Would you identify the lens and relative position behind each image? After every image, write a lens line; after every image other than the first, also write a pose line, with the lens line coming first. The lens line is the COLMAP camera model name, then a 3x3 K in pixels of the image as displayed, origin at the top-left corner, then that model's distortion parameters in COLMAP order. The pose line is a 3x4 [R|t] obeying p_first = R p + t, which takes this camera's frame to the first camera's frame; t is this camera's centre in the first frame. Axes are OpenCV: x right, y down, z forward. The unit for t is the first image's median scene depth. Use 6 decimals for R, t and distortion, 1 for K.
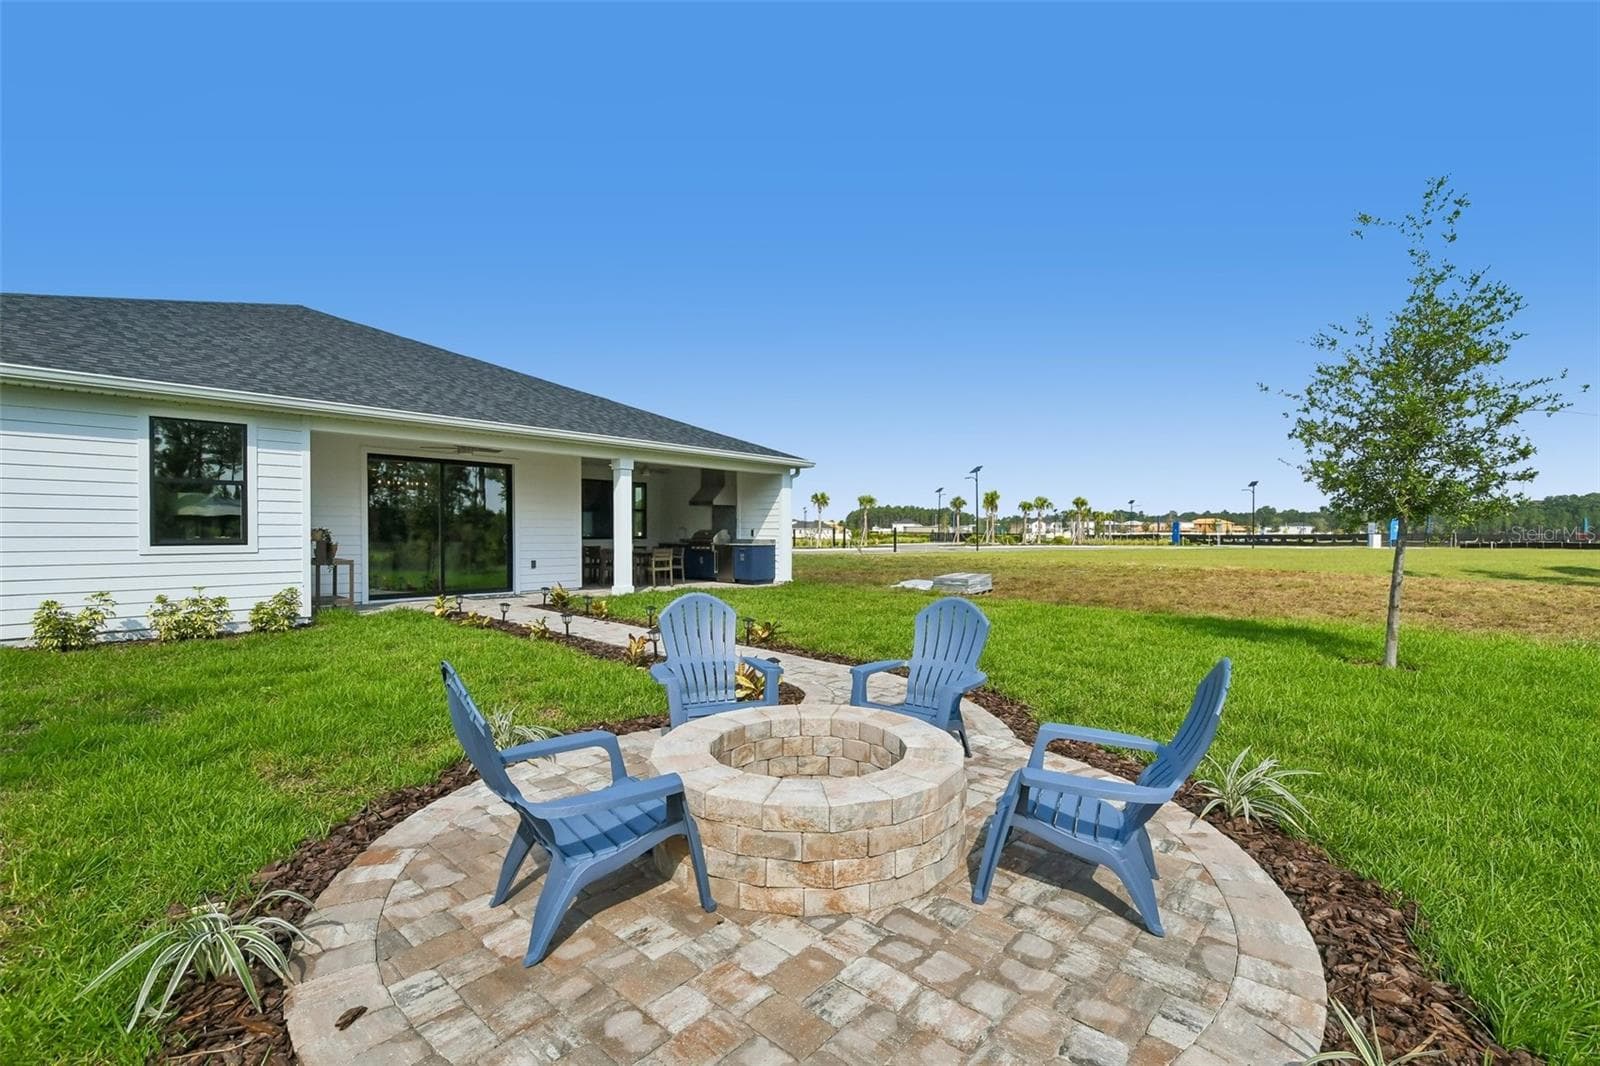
lens RADIAL K [[704.0, 0, 816.0], [0, 704.0, 535.9], [0, 0, 1]] dist [0.000505, -0.000694]
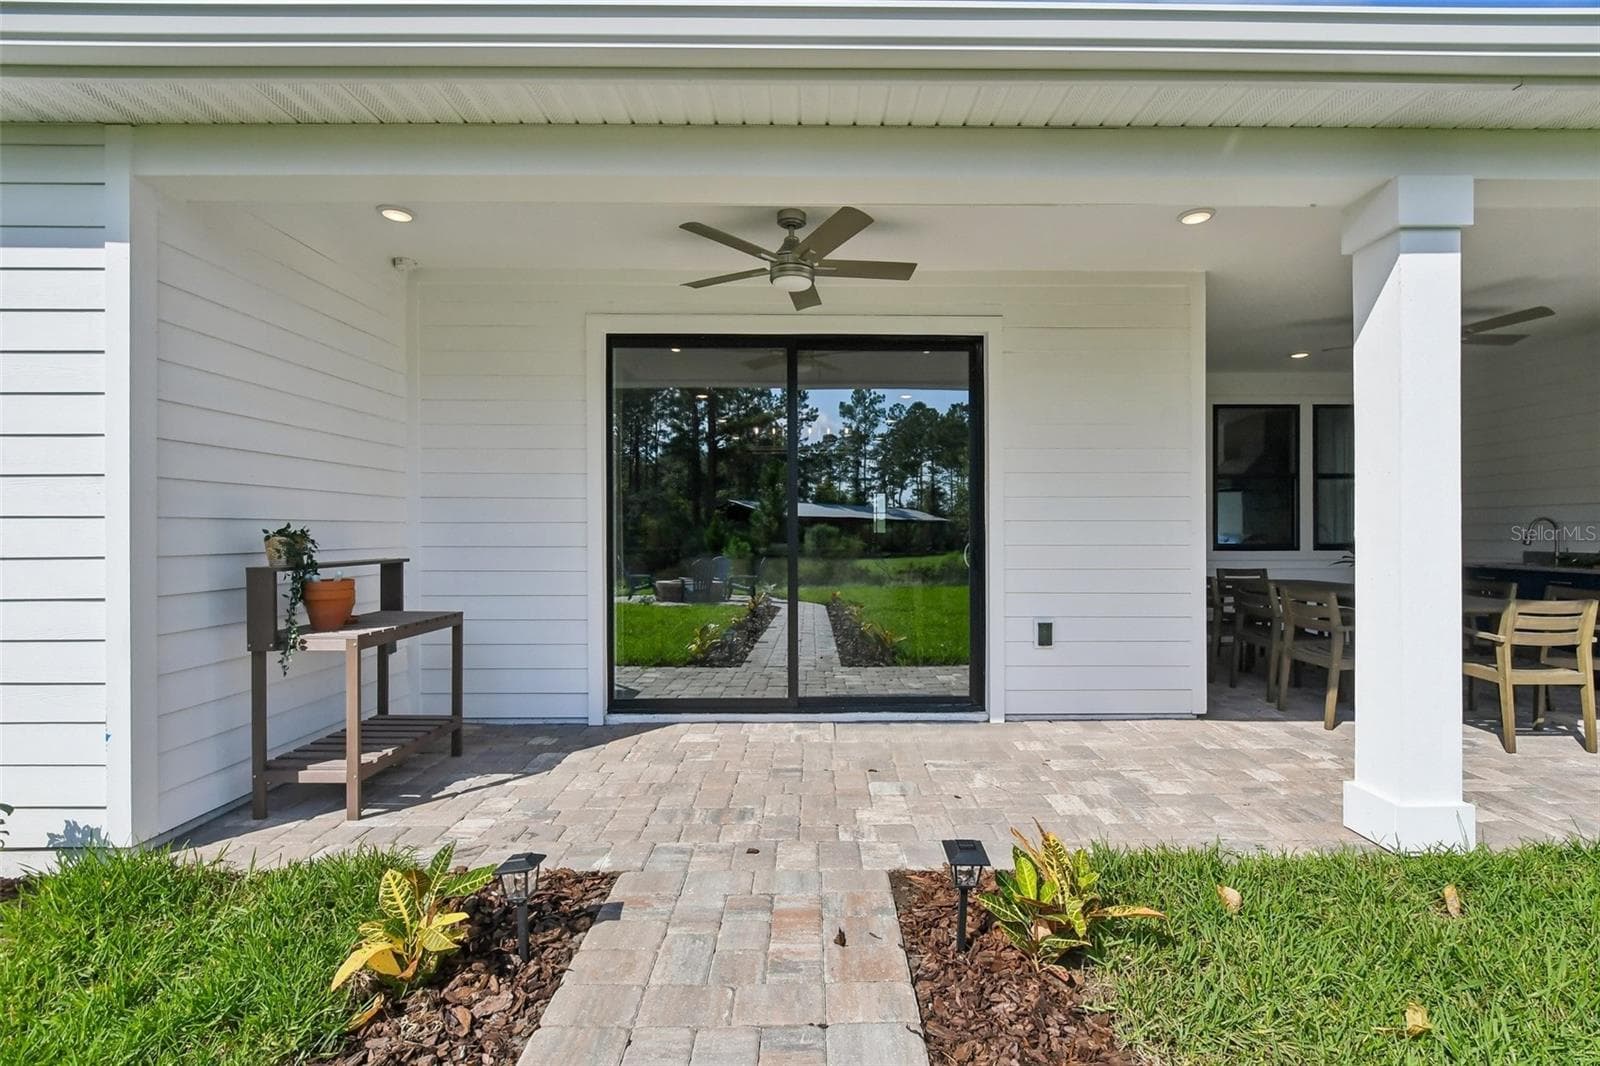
lens RADIAL K [[704.0, 0, 816.0], [0, 704.0, 535.9], [0, 0, 1]] dist [0.000505, -0.000694]
pose [[0.666778, 0.001442, -0.745255, -0.253506], [-0.000173, 0.999998, 0.001780, -0.006209], [0.745257, -0.001058, 0.666777, 0.781195]]
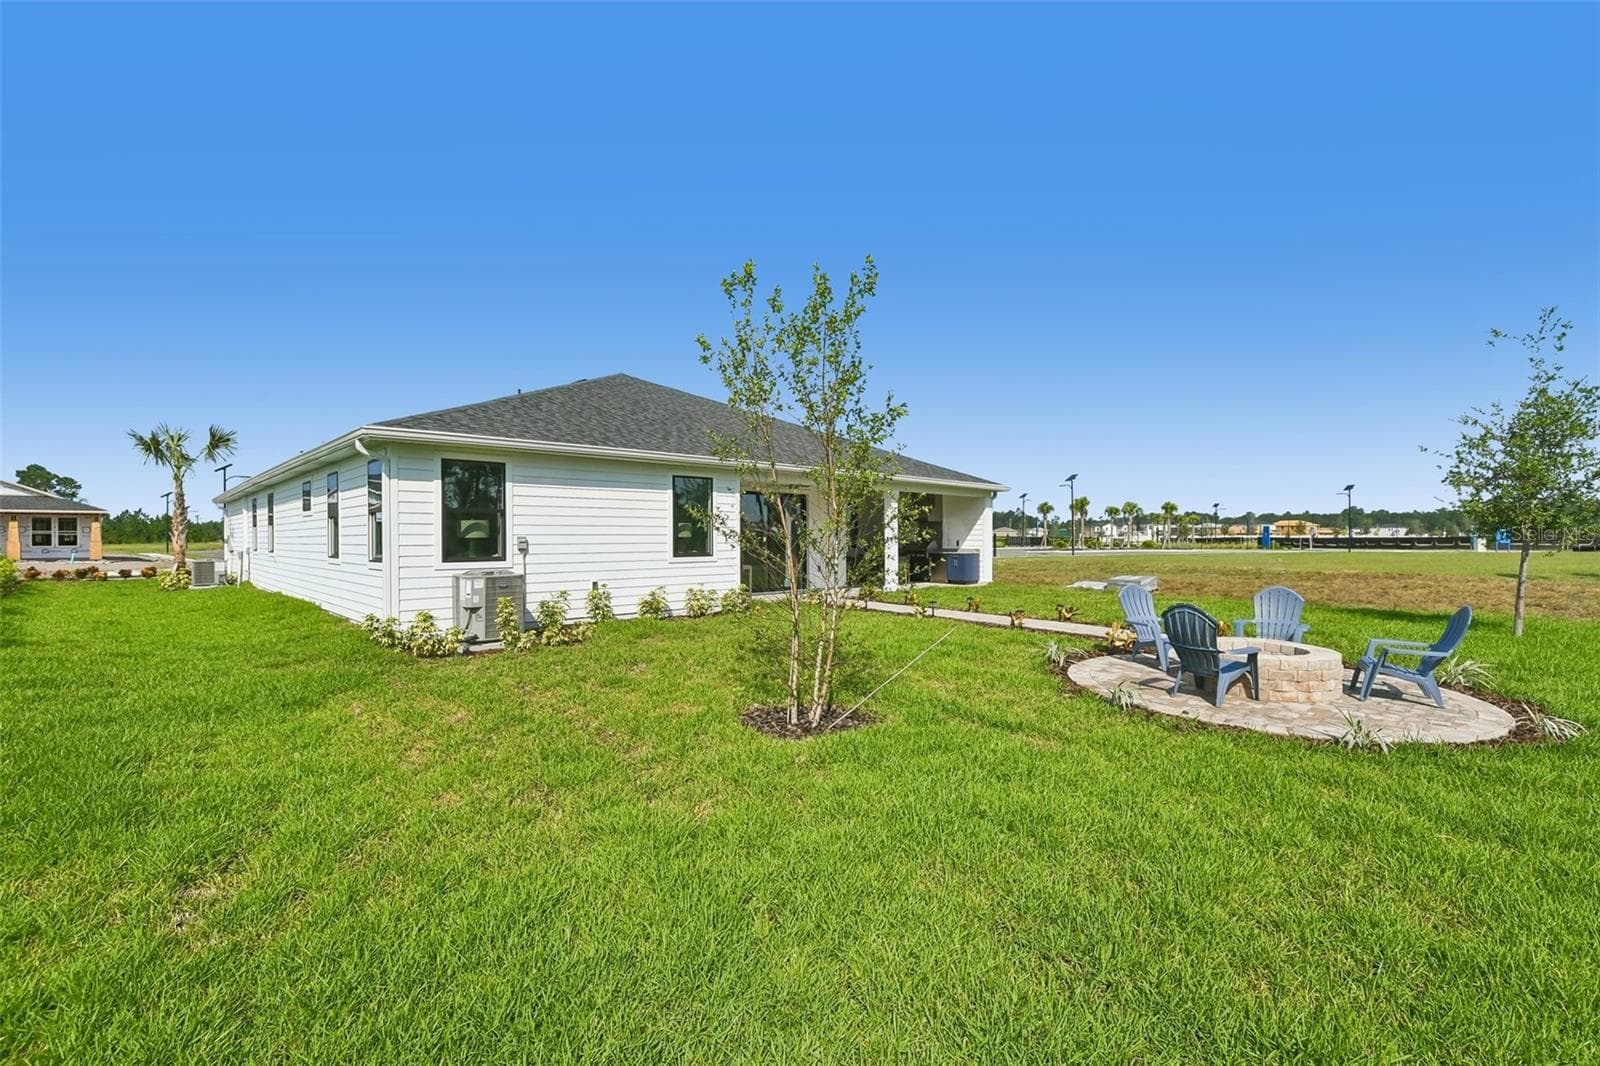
lens RADIAL K [[707.5, 0, 806.6], [0, 707.5, 537.0], [0, 0, 1]] dist [-0.003649, -0.000699]
pose [[0.996187, -0.003935, -0.087156, -0.341683], [0.003649, 0.999987, -0.003432, -0.016834], [0.087168, 0.003101, 0.996189, -0.381072]]
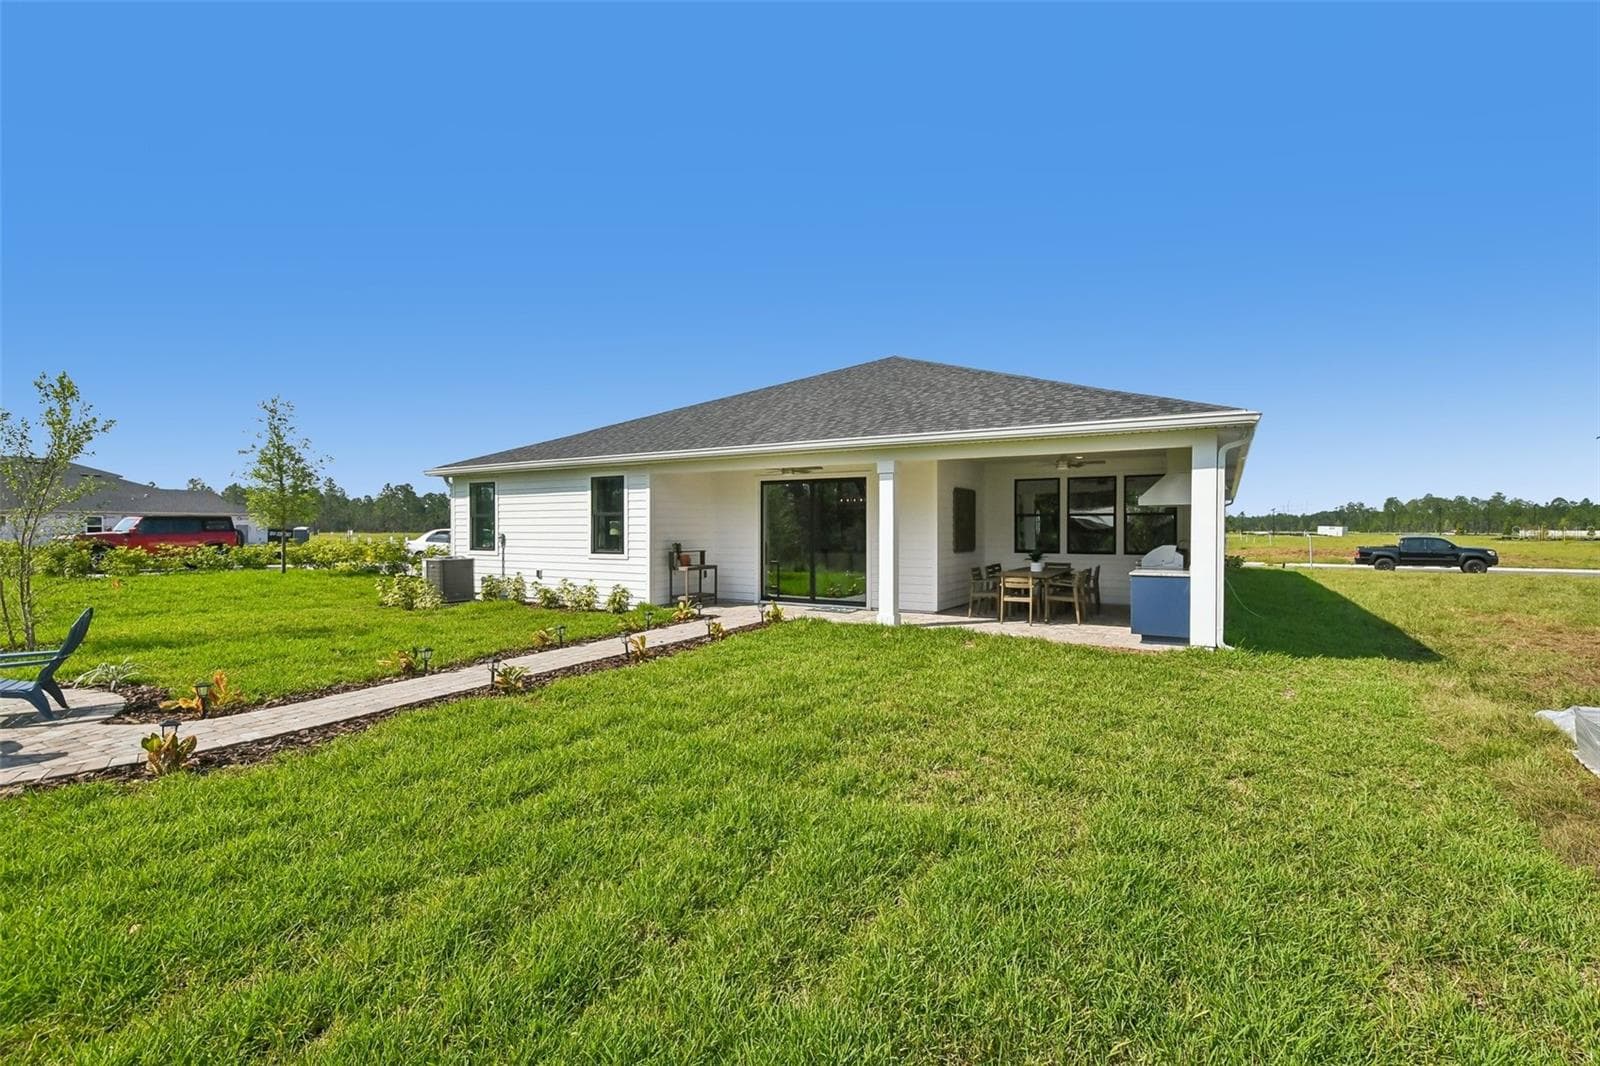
lens RADIAL K [[704.0, 0, 816.0], [0, 704.0, 535.9], [0, 0, 1]] dist [0.000505, -0.000694]
pose [[0.192867, 0.007968, -0.981193, 0.570610], [-0.003058, 0.999967, 0.007520, -0.029158], [0.981220, 0.001550, 0.192885, 0.811713]]
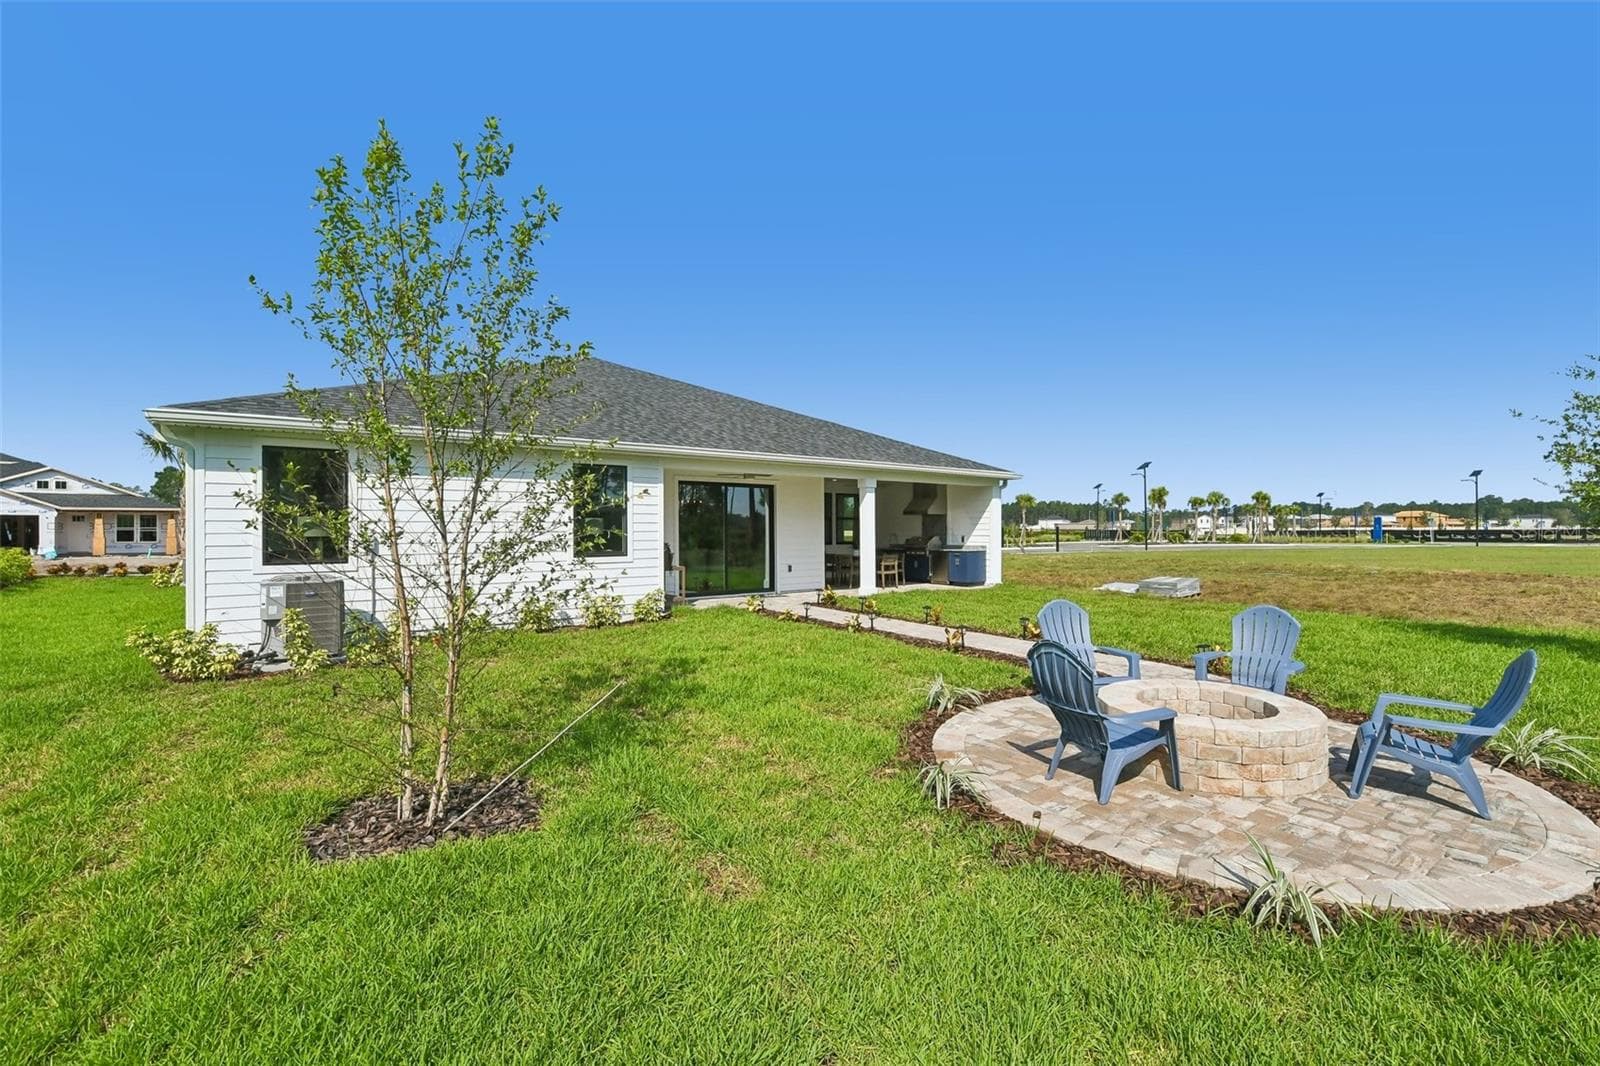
lens RADIAL K [[708.5, 0, 811.3], [0, 708.5, 522.8], [0, 0, 1]] dist [-0.000392, -0.003297]
pose [[0.980793, -0.008704, -0.194859, -0.146623], [0.005958, 0.999875, -0.014674, -0.020876], [0.194962, 0.013231, 0.980722, -0.185053]]
